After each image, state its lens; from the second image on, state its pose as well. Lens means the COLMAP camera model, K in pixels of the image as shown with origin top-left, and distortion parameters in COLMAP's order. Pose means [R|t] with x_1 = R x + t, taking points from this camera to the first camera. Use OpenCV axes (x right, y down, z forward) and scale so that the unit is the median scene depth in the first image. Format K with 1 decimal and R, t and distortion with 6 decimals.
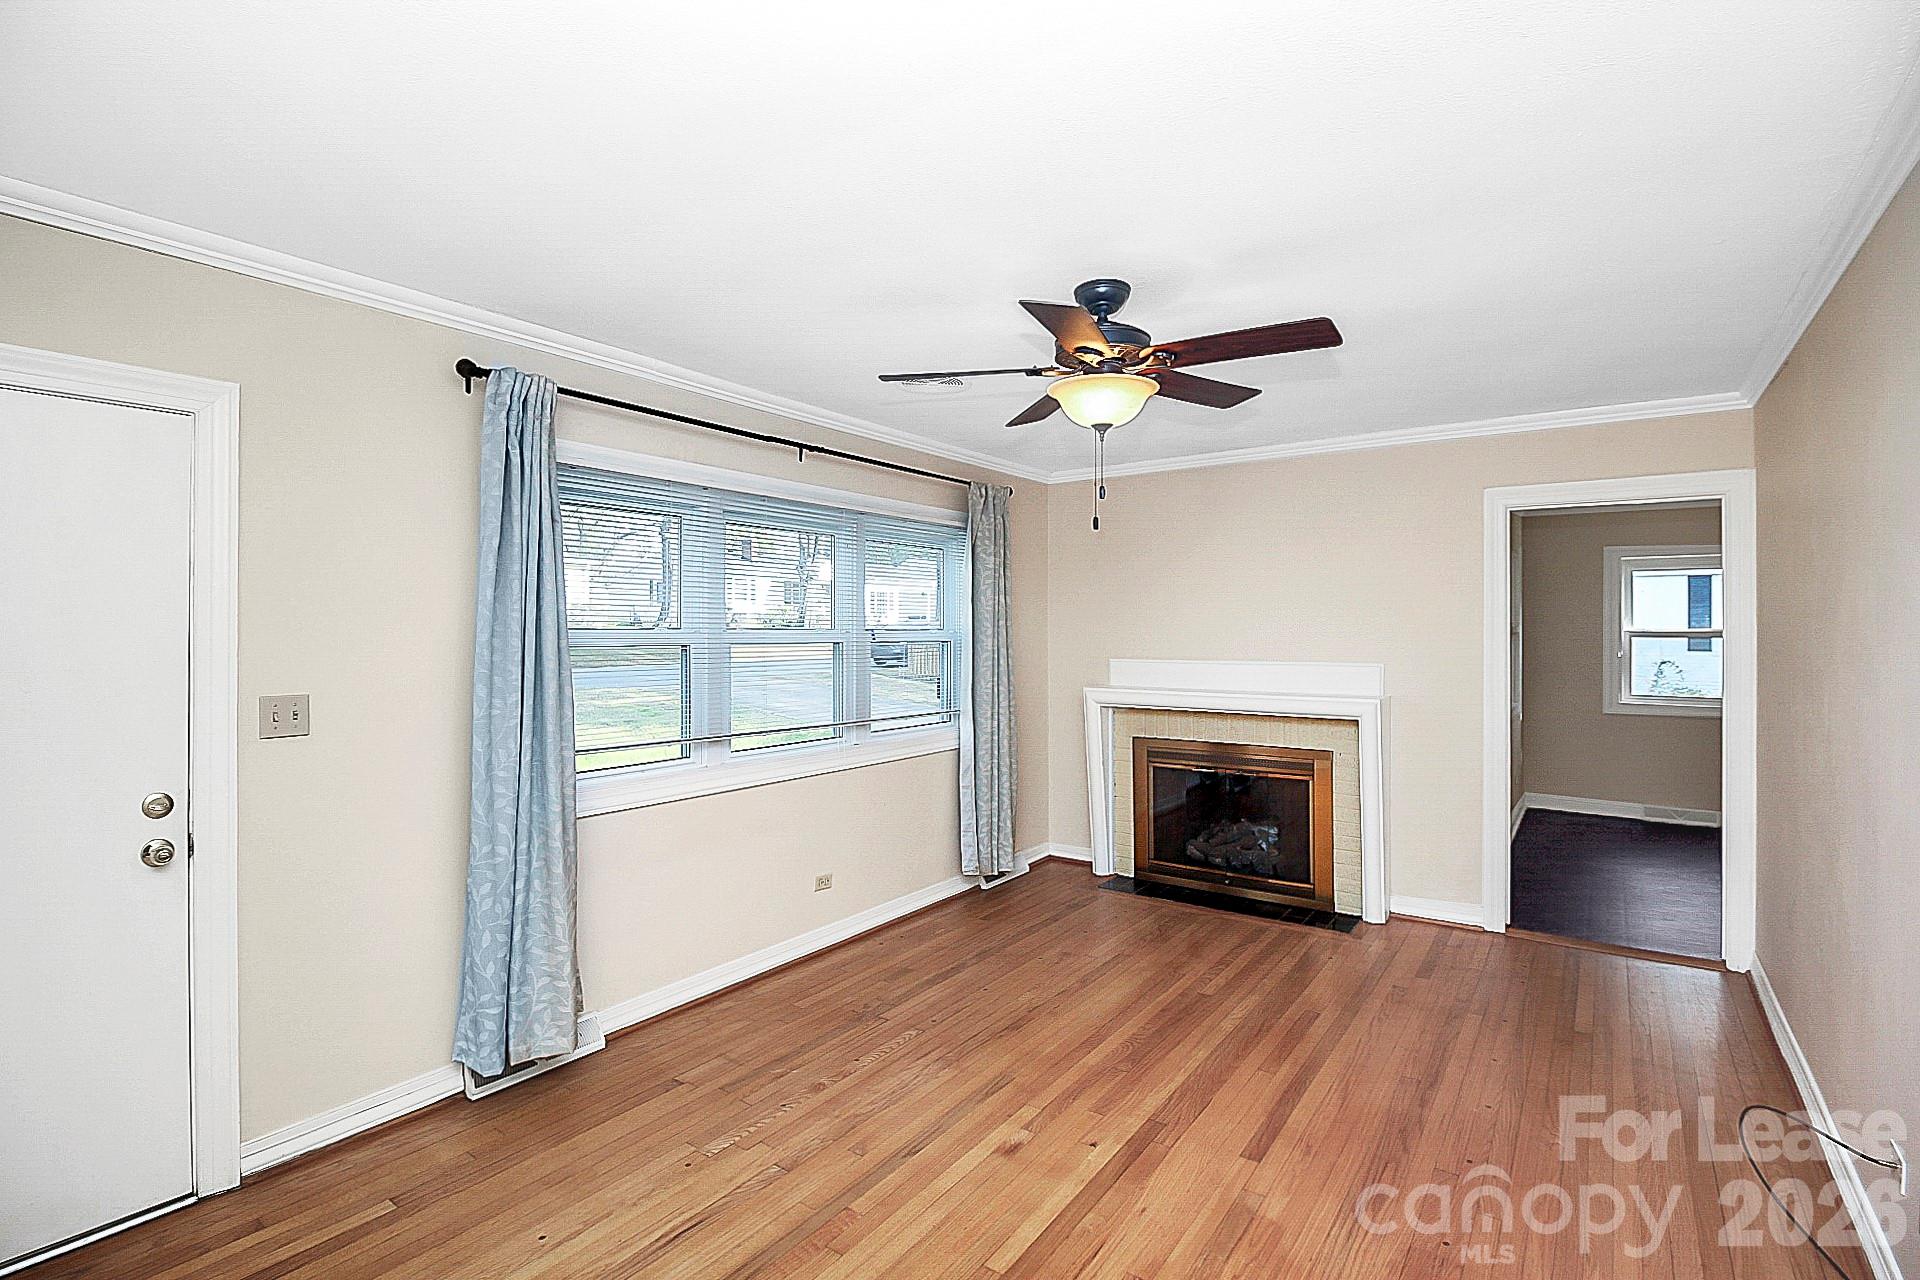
lens RADIAL K [[905.9, 0, 949.2], [0, 905.9, 636.1], [0, 0, 1]] dist [0.000516, -0.000765]
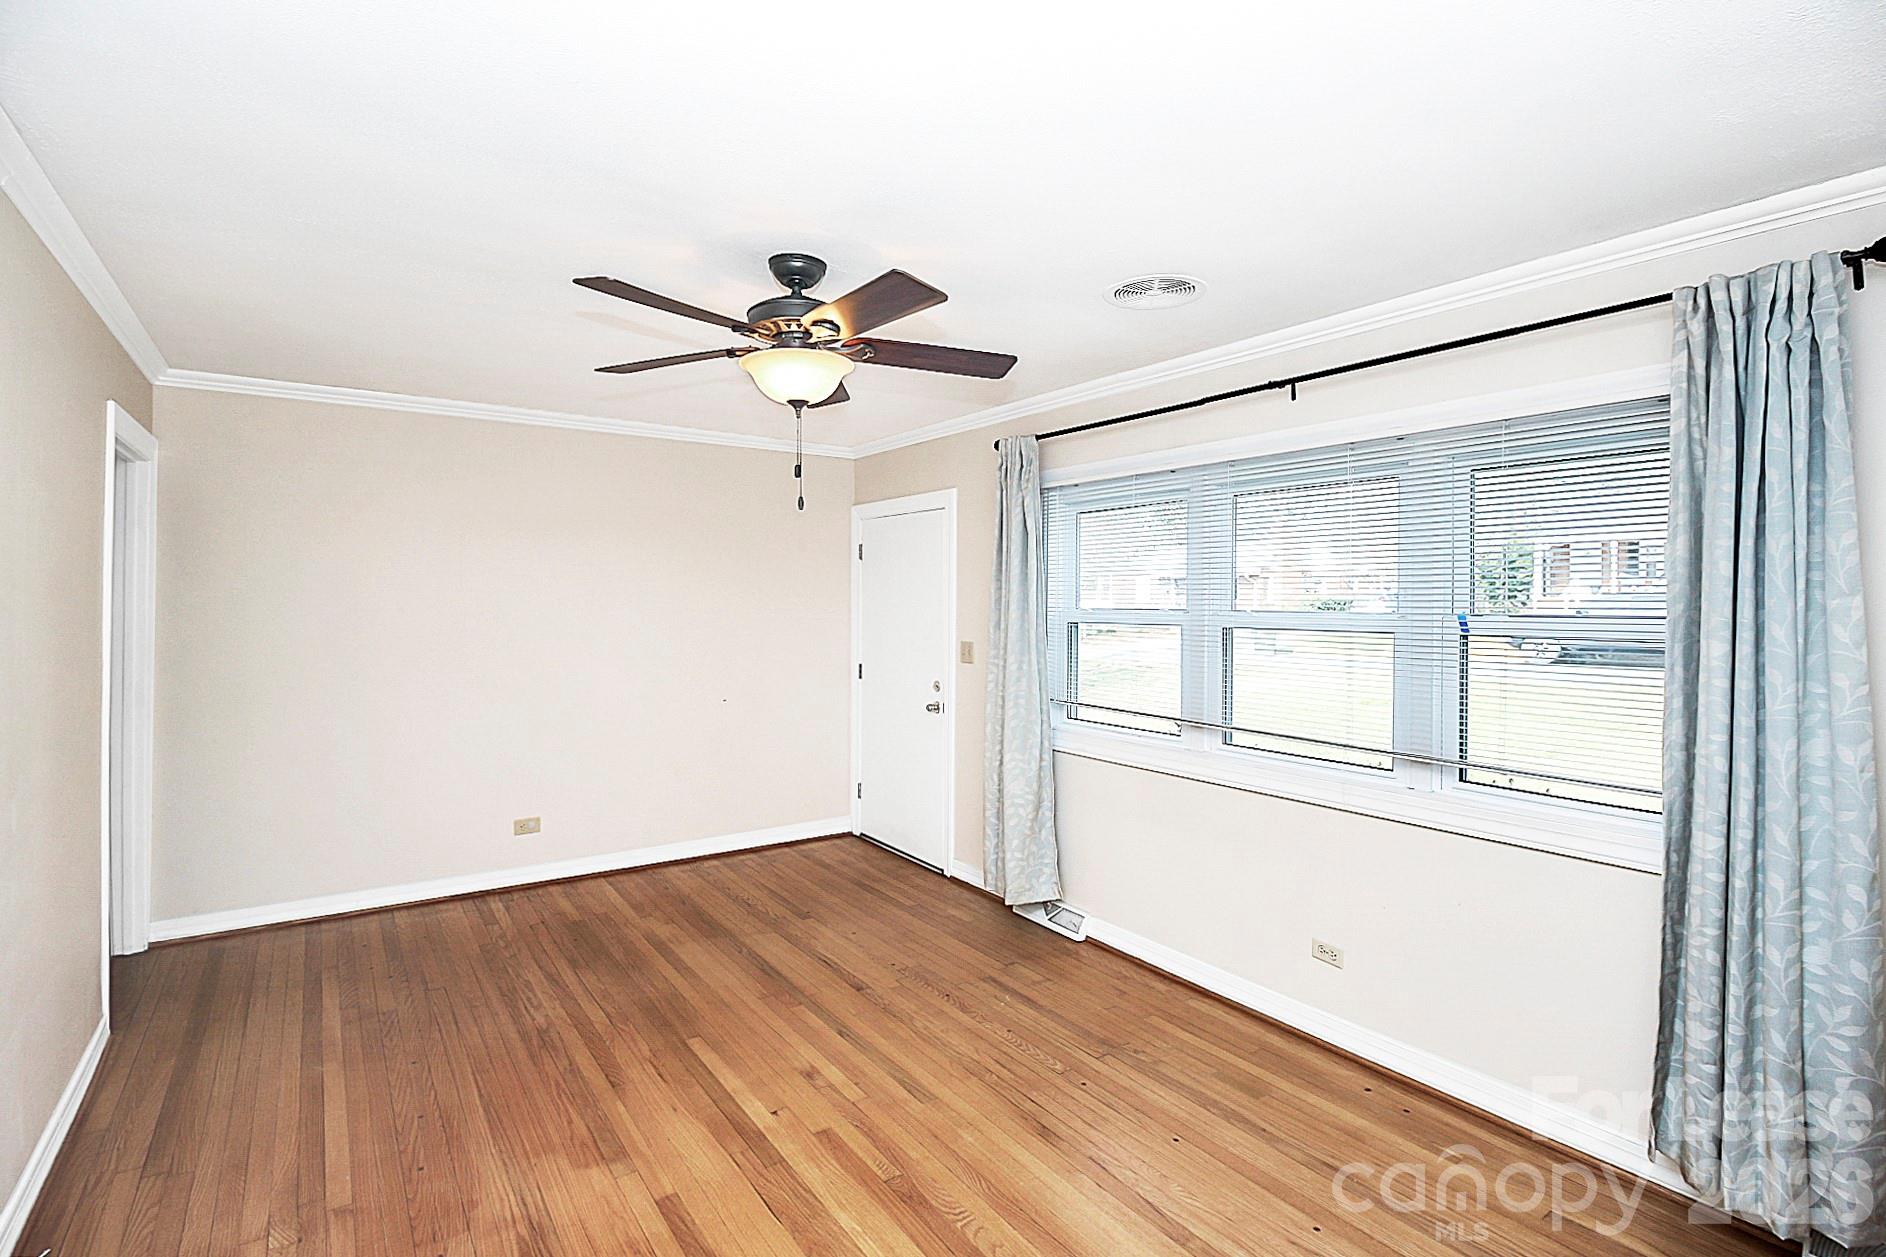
lens RADIAL K [[903.7, 0, 943.1], [0, 903.7, 607.6], [0, 0, 1]] dist [-0.000188, -0.000875]
pose [[-0.326001, 0.005052, -0.945356, 1.037875], [-0.013056, 0.999866, 0.009846, -0.023433], [0.945279, 0.015552, -0.325892, 1.470193]]
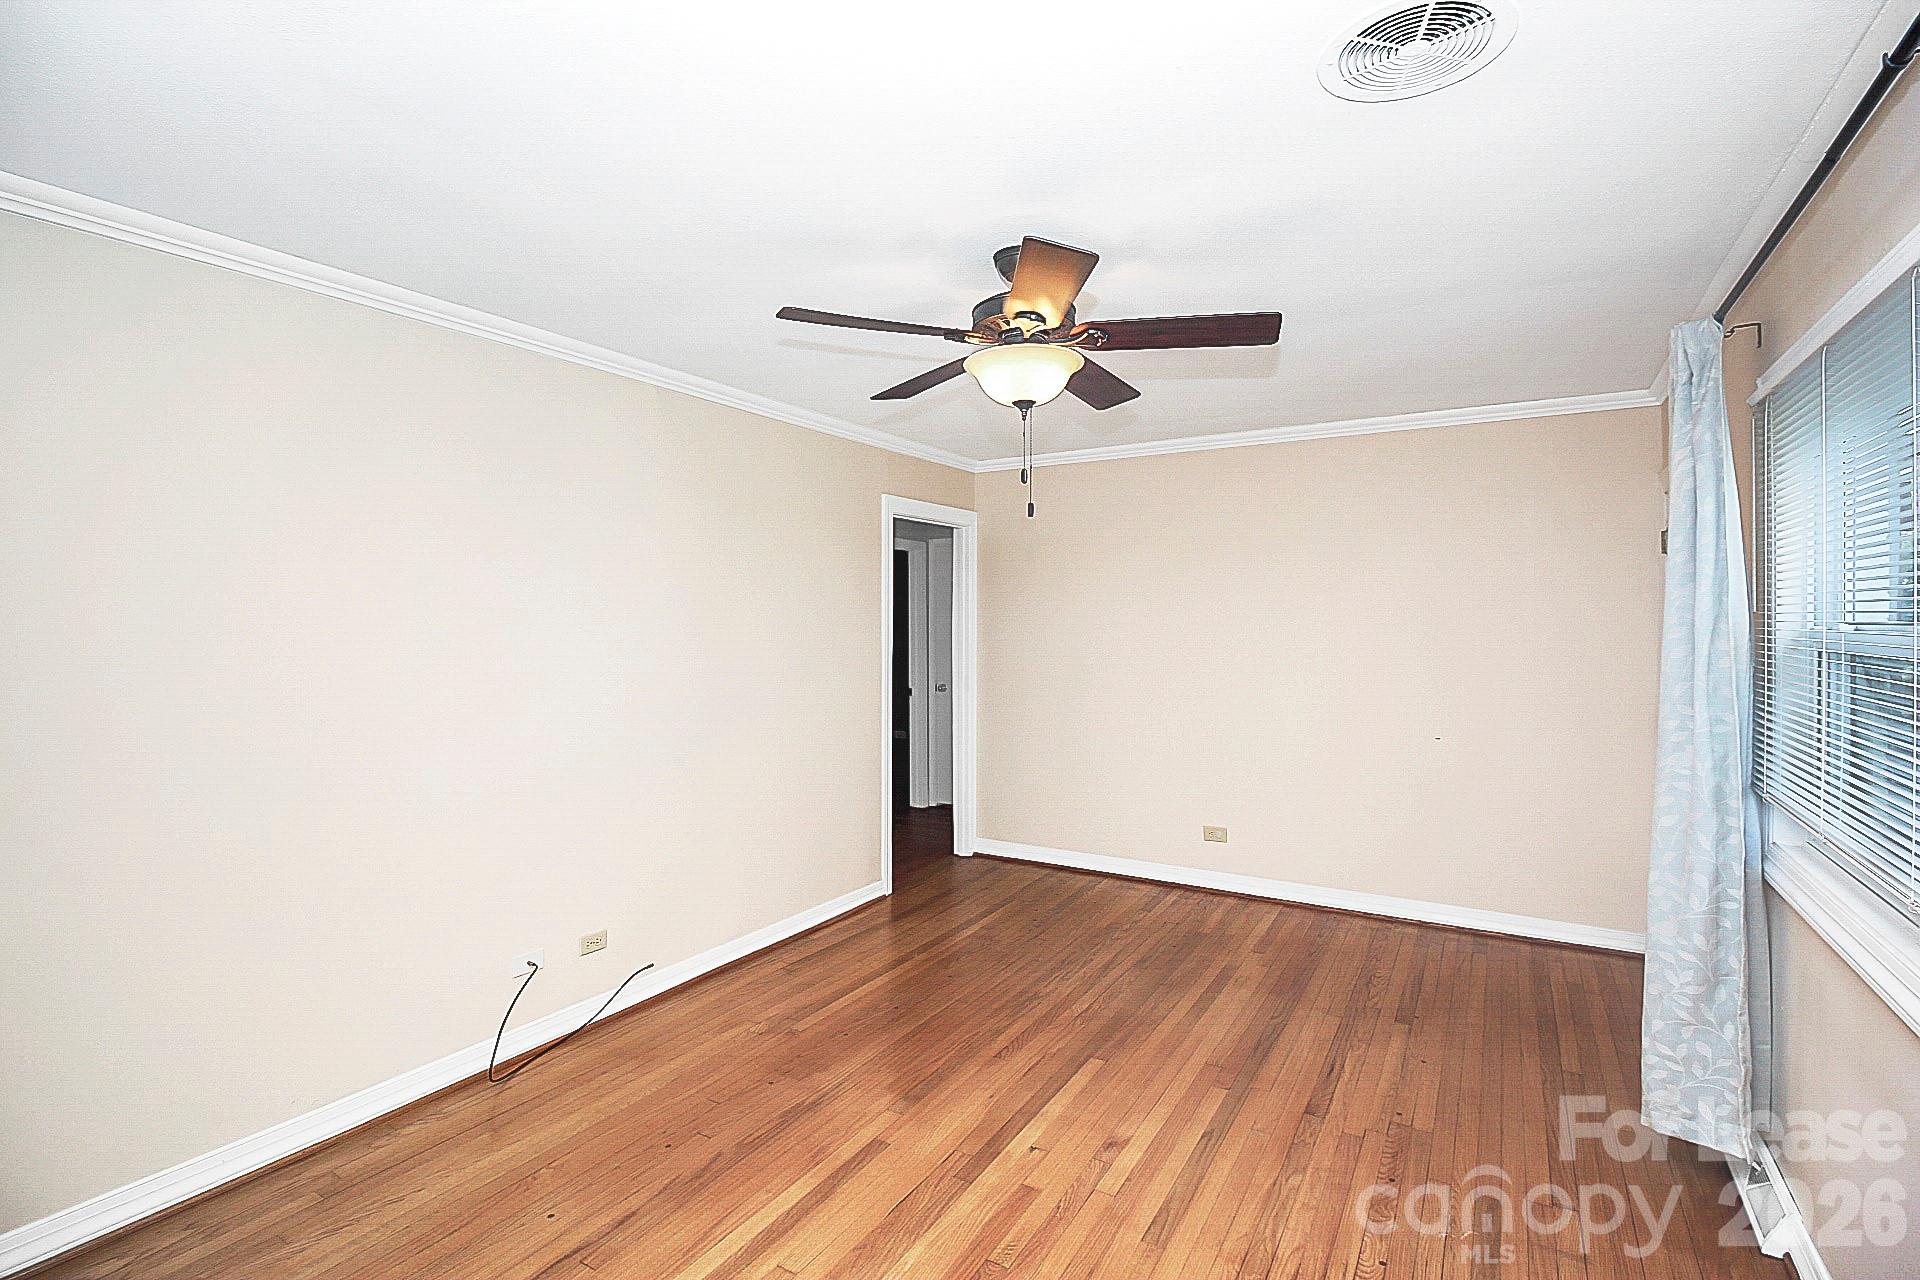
lens RADIAL K [[905.9, 0, 949.2], [0, 905.9, 636.1], [0, 0, 1]] dist [0.000516, -0.000765]
pose [[-0.996395, 0.005118, -0.084683, 0.322847], [0.002802, 0.999619, 0.027450, -0.021790], [0.084791, 0.027114, -0.996030, 1.911295]]
